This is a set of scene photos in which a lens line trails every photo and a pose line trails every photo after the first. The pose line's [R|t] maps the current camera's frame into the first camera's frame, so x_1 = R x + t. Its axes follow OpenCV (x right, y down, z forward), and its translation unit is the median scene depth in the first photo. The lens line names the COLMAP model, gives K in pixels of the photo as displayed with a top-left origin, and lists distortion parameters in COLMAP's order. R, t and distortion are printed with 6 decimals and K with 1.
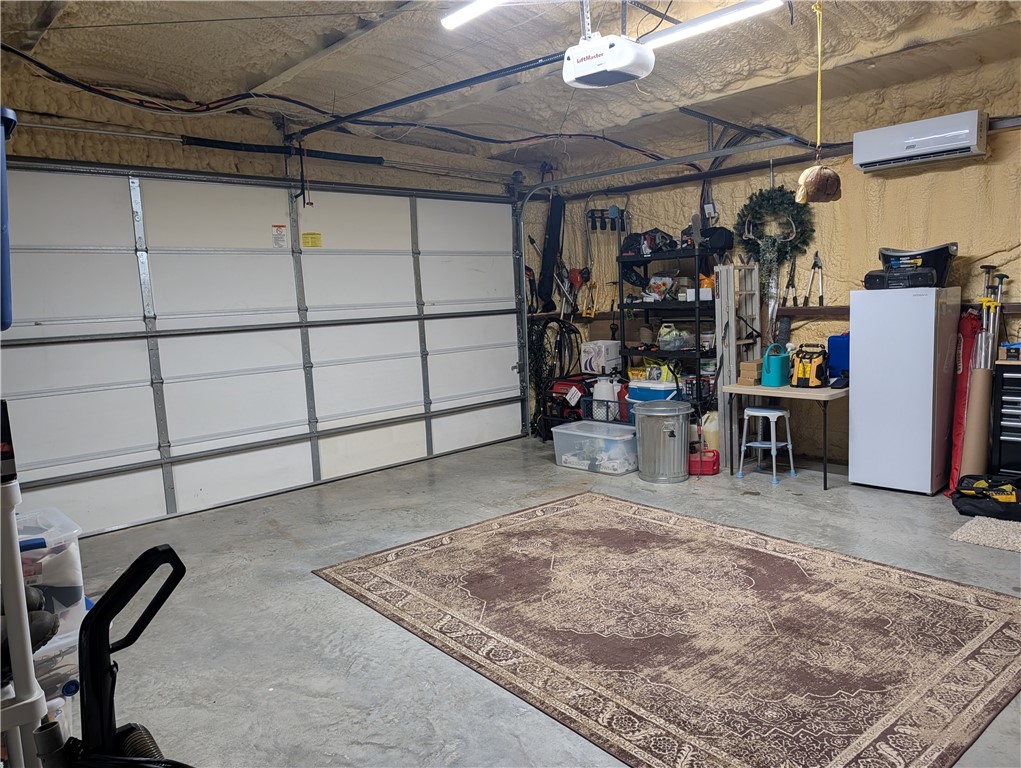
lens RADIAL K [[687.4, 0, 467.0], [0, 687.4, 380.2], [0, 0, 1]] dist [0.013251, 0.002783]
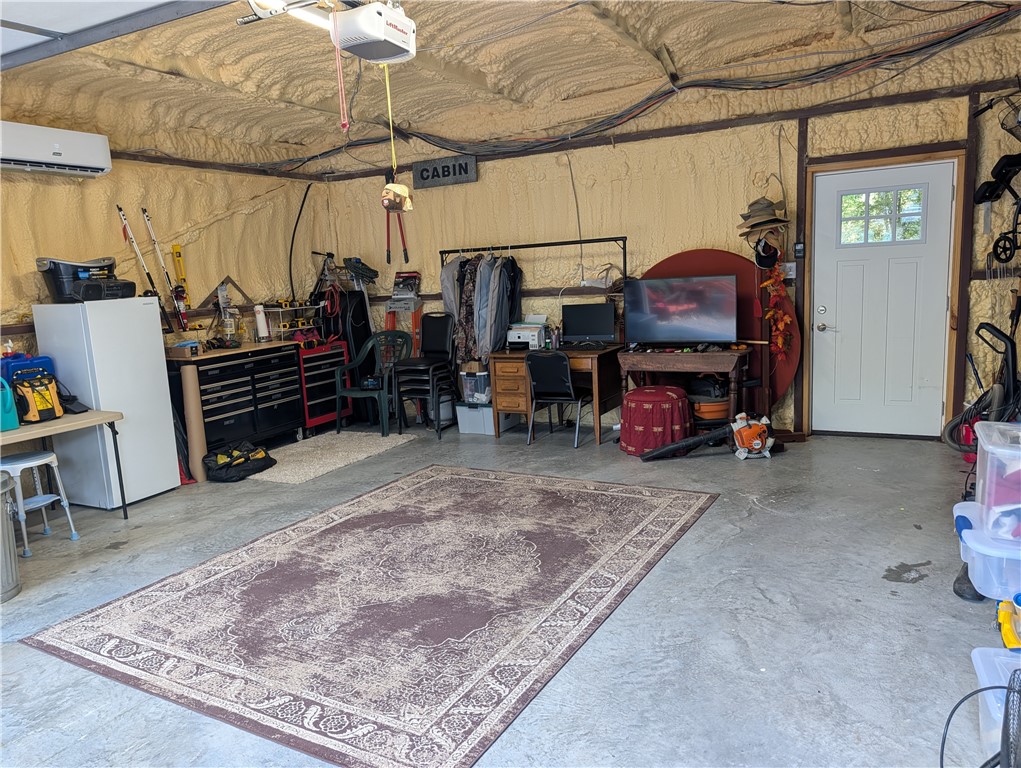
lens RADIAL K [[752.7, 0, 506.6], [0, 752.7, 387.9], [0, 0, 1]] dist [0.019509, -0.015840]
pose [[-0.356971, -0.083181, 0.930405, -0.792363], [0.181505, 0.970867, 0.156437, -0.101498], [-0.916312, 0.224717, -0.331473, 1.158551]]
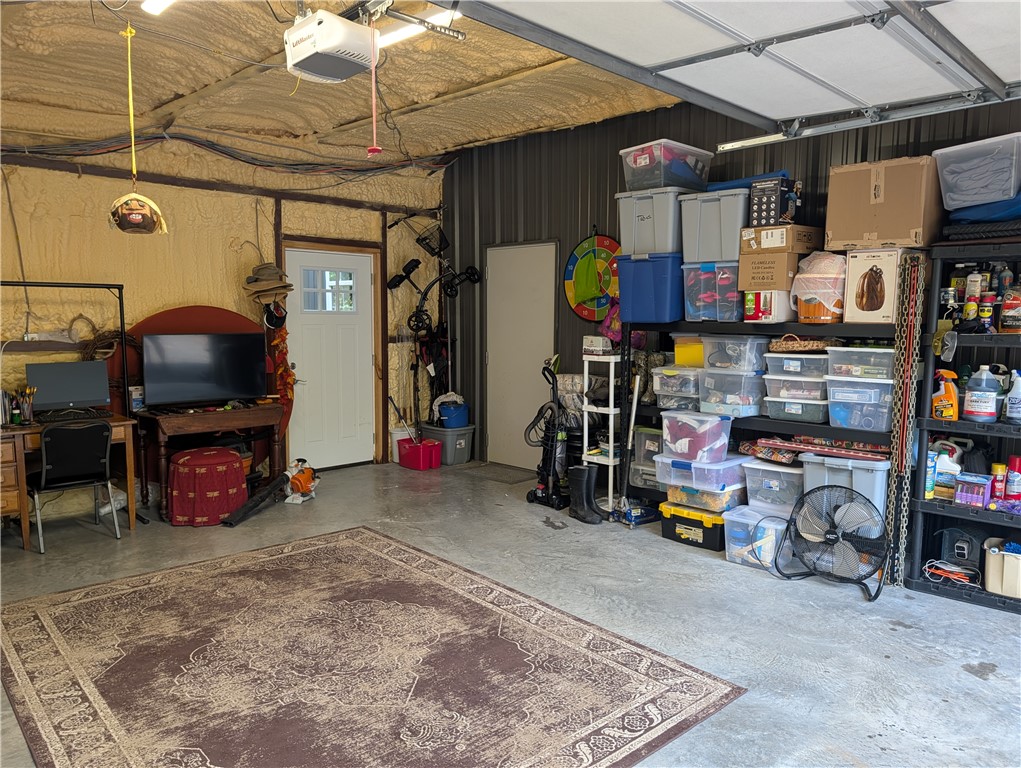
lens RADIAL K [[774.8, 0, 509.7], [0, 774.8, 373.4], [0, 0, 1]] dist [0.040726, -0.047670]
pose [[-0.995183, 0.041305, -0.088913, 0.086702], [0.022898, 0.979761, 0.198858, -0.230458], [0.095327, 0.195864, -0.975987, 1.845778]]
